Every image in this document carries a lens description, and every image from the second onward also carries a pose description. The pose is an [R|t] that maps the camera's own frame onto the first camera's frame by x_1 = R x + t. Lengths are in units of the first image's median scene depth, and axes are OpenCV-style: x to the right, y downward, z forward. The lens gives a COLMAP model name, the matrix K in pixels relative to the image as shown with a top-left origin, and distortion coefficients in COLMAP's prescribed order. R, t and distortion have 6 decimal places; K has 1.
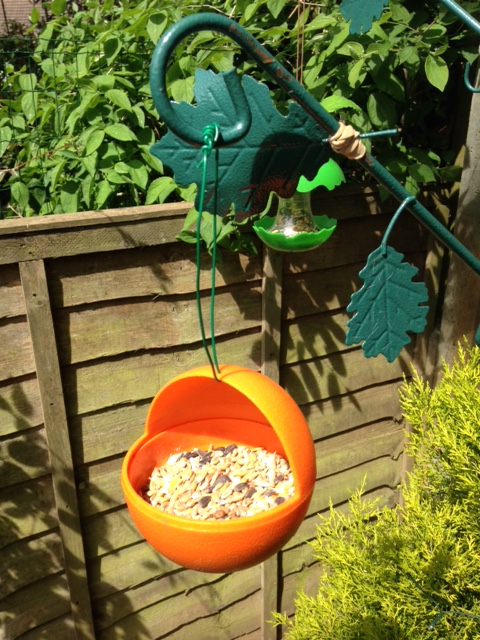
lens RADIAL K [[592.5, 0, 238.9], [0, 592.5, 318.4], [0, 0, 1]] dist [0.147376, -0.273520]
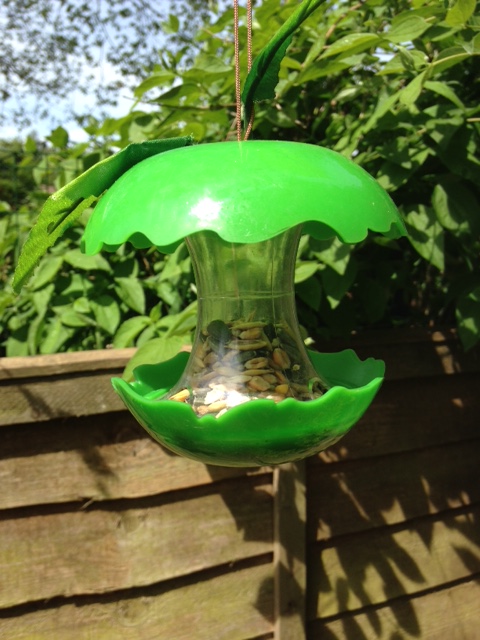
lens RADIAL K [[592.5, 0, 238.9], [0, 592.5, 318.4], [0, 0, 1]] dist [0.147376, -0.273520]
pose [[0.995641, 0.002184, -0.093248, 0.060237], [-0.027216, 0.963023, -0.268042, -0.051672], [0.089214, 0.269411, 0.958884, 0.352139]]
